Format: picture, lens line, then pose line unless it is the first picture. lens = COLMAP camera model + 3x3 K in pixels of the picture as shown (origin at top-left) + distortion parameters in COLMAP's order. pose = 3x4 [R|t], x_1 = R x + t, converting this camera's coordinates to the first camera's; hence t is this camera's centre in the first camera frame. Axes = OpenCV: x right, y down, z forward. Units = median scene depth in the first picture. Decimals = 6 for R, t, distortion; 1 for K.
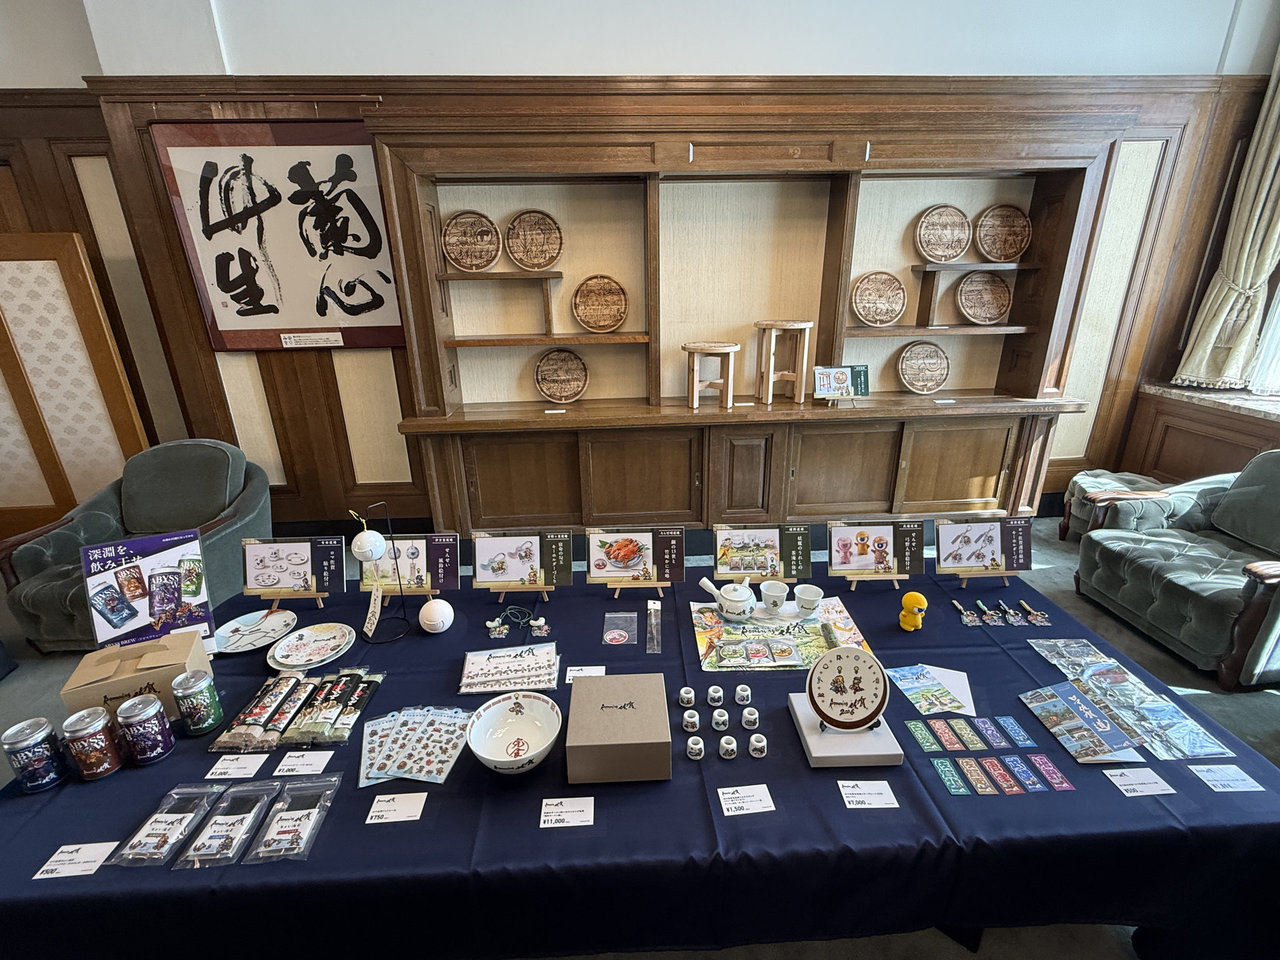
lens RADIAL K [[577.7, 0, 640.0], [0, 577.7, 480.0], [0, 0, 1]] dist [-0.002019, 0.000382]
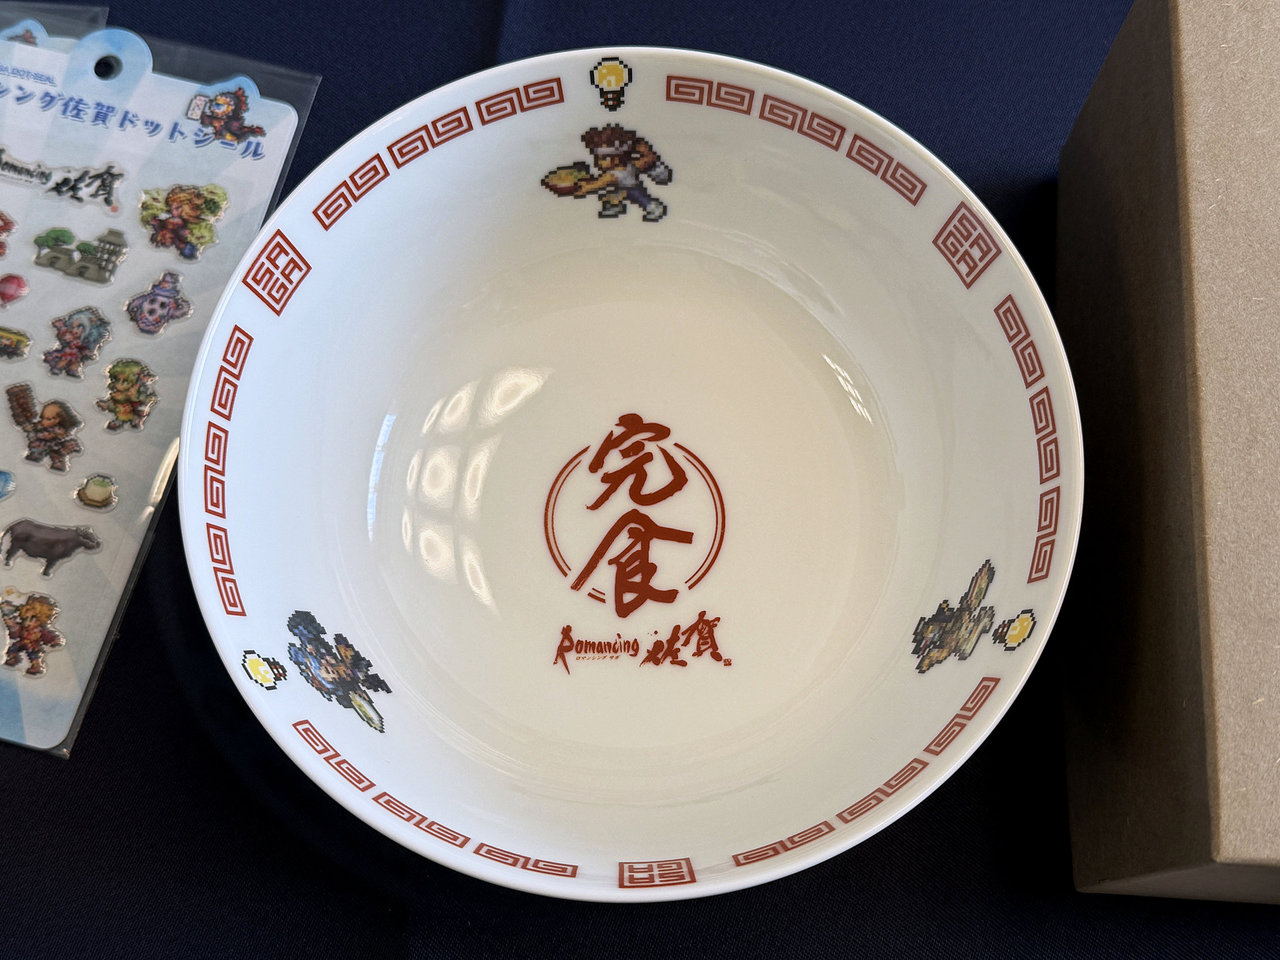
lens RADIAL K [[1526.0, 0, 640.0], [0, 1526.0, 480.0], [0, 0, 1]] dist [0.197930, -0.610183]
pose [[0.994306, 0.102828, -0.027974, -0.135534], [-0.042424, 0.622763, 0.781259, 0.138899], [0.097757, -0.775624, 0.623579, 0.538455]]
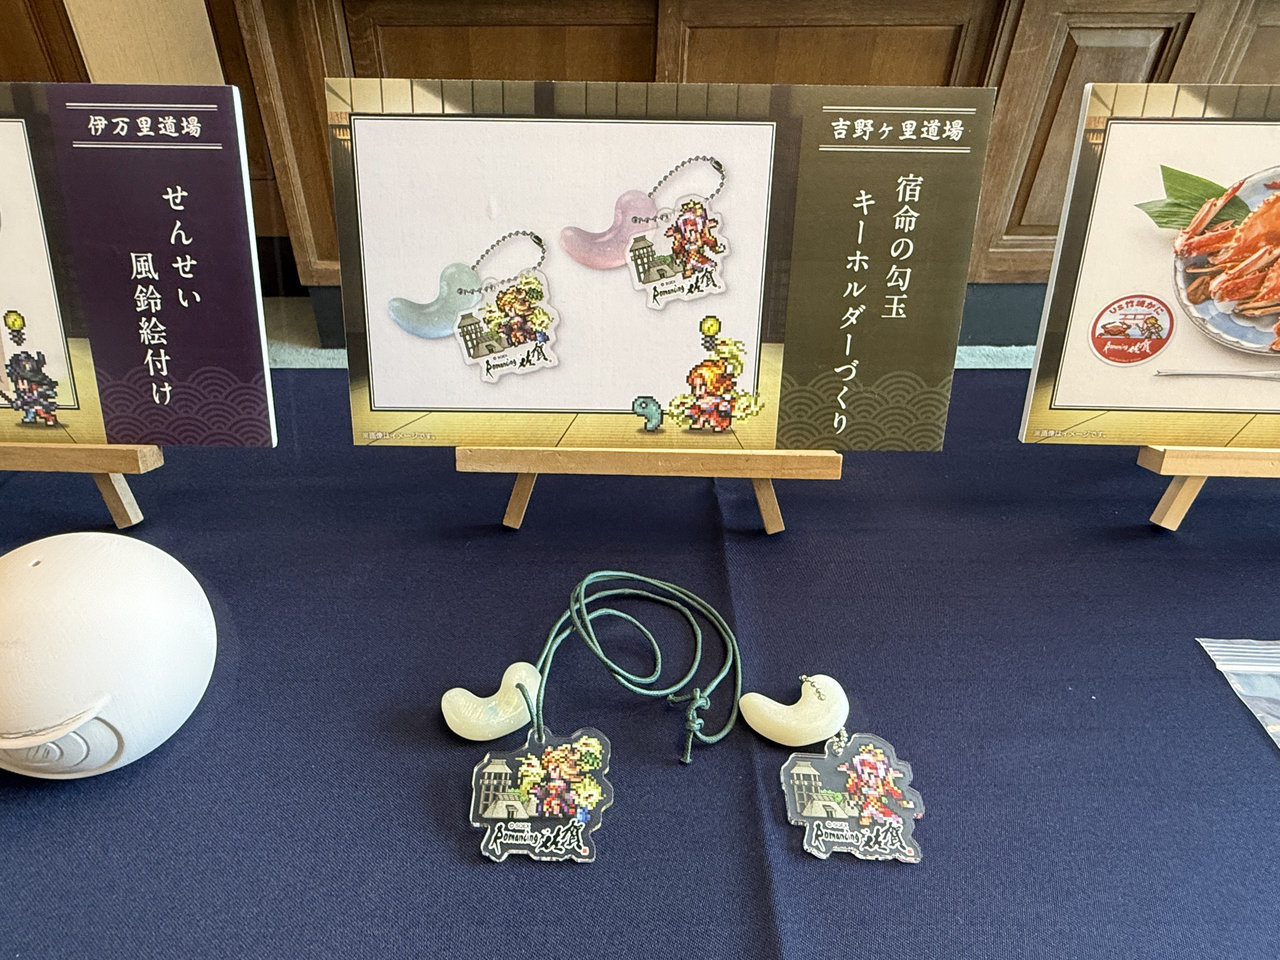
lens RADIAL K [[775.4, 0, 601.3], [0, 775.4, 477.8], [0, 0, 1]] dist [0.002575, 0.001587]
pose [[0.998804, 0.042401, -0.024333, -0.207117], [-0.033723, 0.957938, 0.284985, 0.127275], [0.035393, -0.283824, 0.958223, 0.767616]]
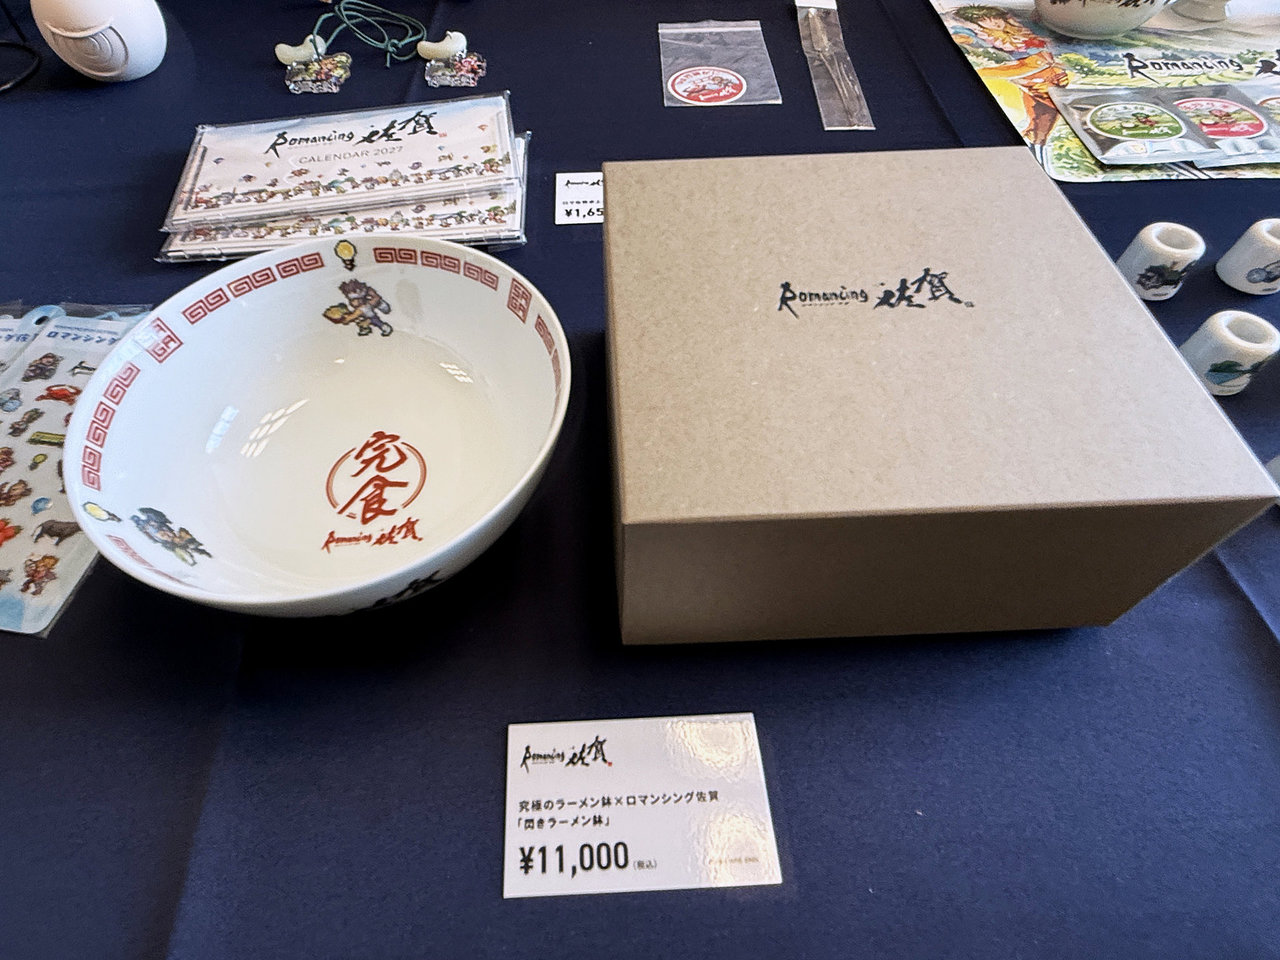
lens RADIAL K [[709.4, 0, 603.7], [0, 709.4, 482.1], [0, 0, 1]] dist [-0.000752, 0.000086]
pose [[0.999938, 0.000337, -0.011168, -0.080752], [0.006024, 0.825553, 0.564292, 0.208086], [0.009411, -0.564324, 0.825500, 0.516580]]
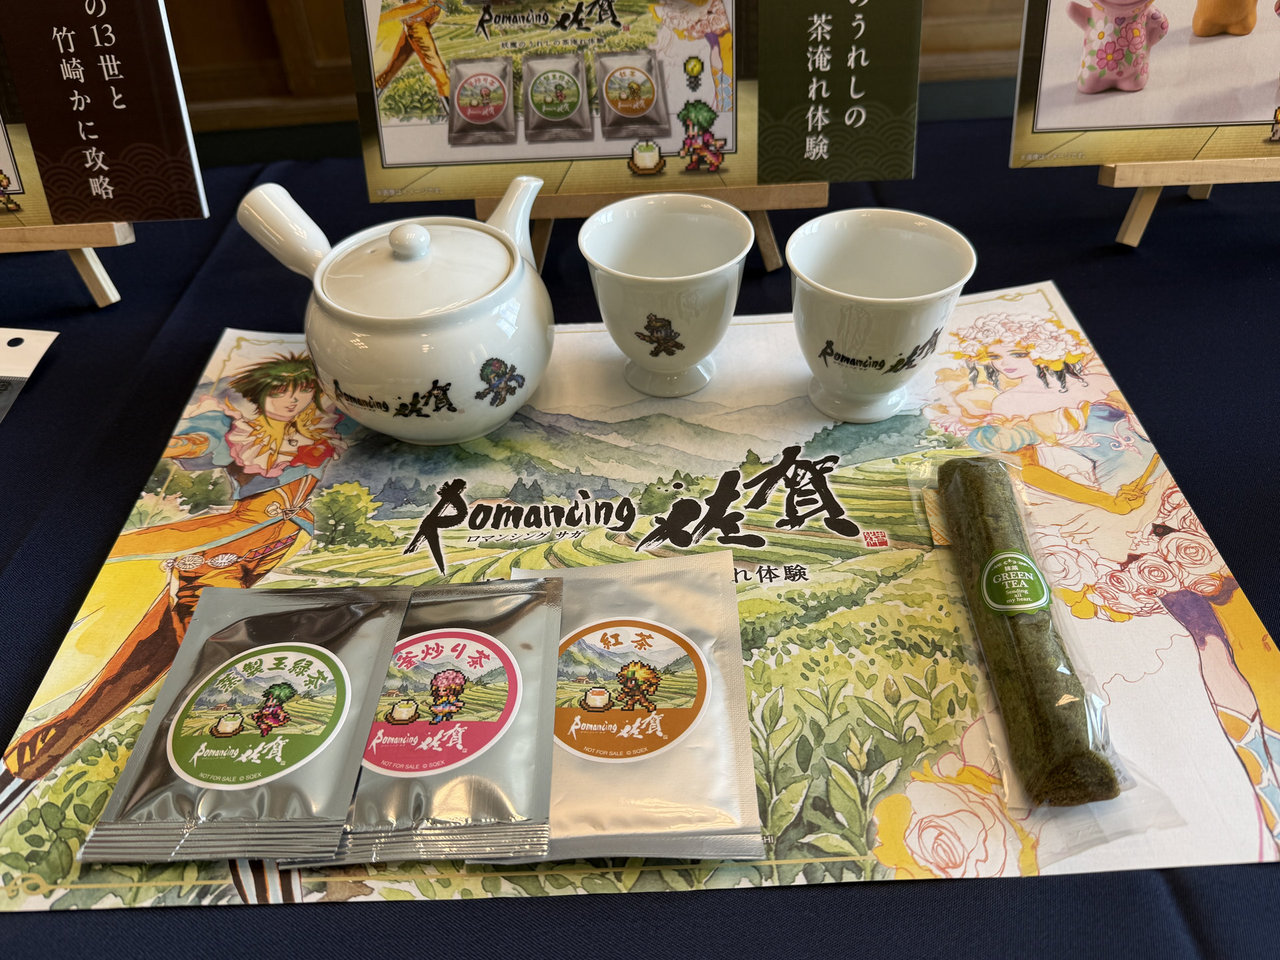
lens RADIAL K [[970.9, 0, 640.0], [0, 970.9, 480.0], [0, 0, 1]] dist [-0.013383, -0.010759]
pose [[0.999653, -0.020795, -0.016150, 0.214451], [0.025424, 0.921889, 0.386619, 0.137246], [0.006849, -0.386896, 0.922098, 0.685470]]
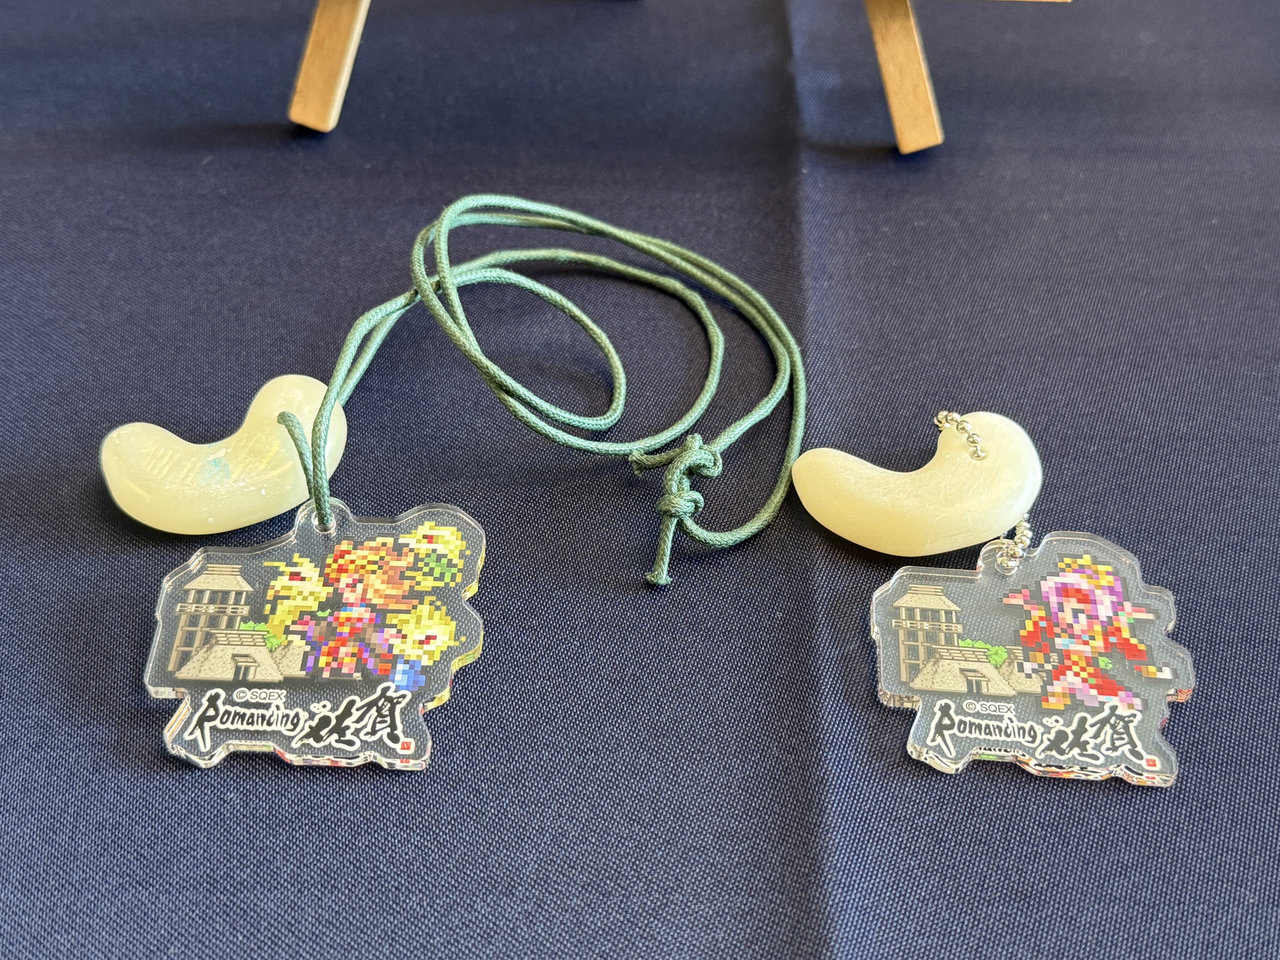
lens RADIAL K [[1624.2, 0, 640.0], [0, 1624.2, 480.0], [0, 0, 1]] dist [0.134806, -0.020526]
pose [[0.997851, 0.063806, -0.014890, -0.190063], [-0.052233, 0.911871, 0.407140, 0.162287], [0.039556, -0.405487, 0.913245, 0.774592]]
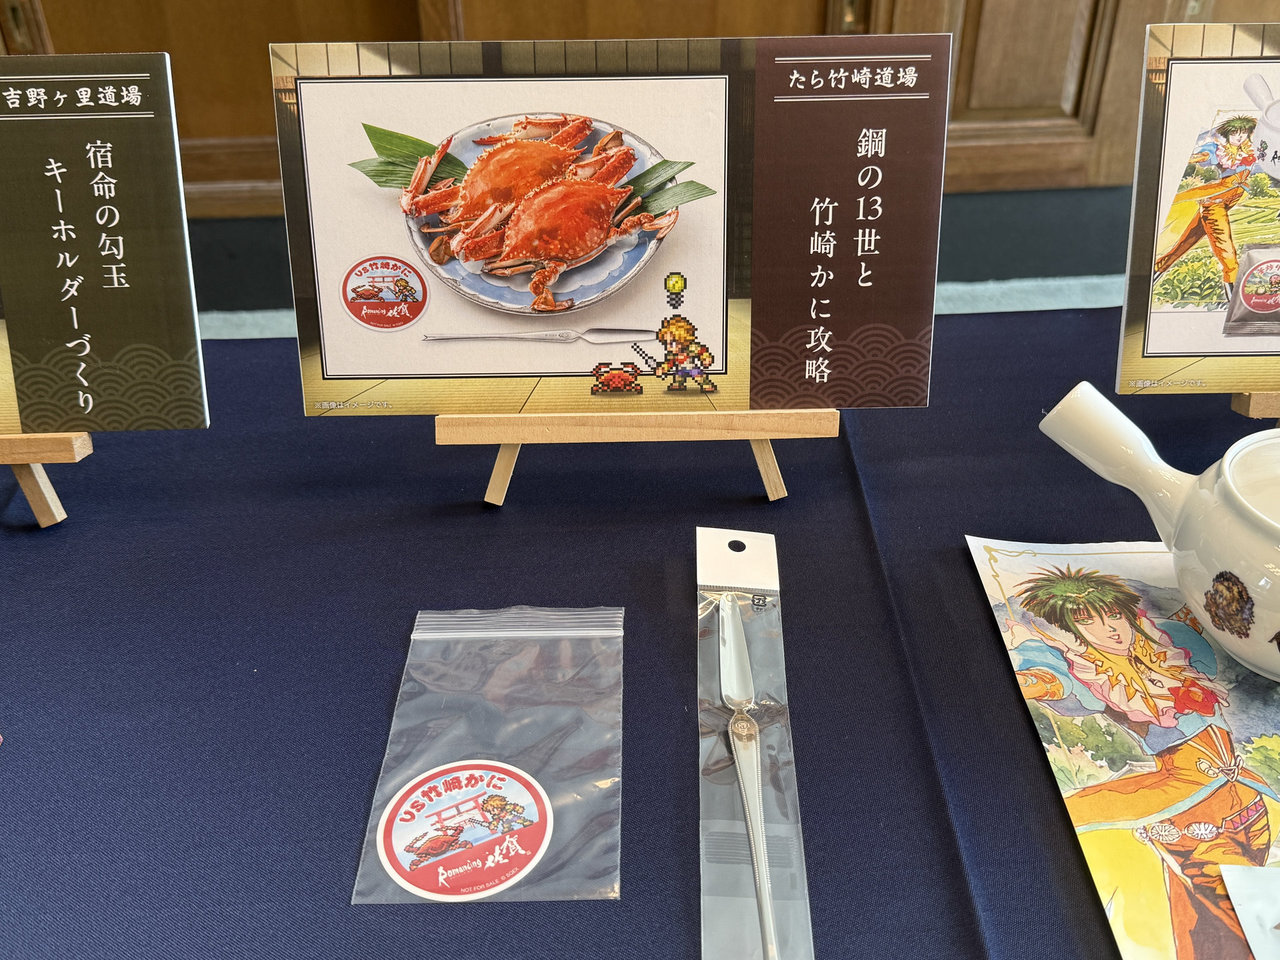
lens RADIAL K [[1252.5, 0, 640.0], [0, 1252.5, 480.0], [0, 0, 1]] dist [0.171336, -0.414292]
pose [[0.999993, 0.003000, 0.002204, -0.001729], [-0.003476, 0.964471, 0.264167, 0.103909], [-0.001333, -0.264173, 0.964474, 0.657884]]
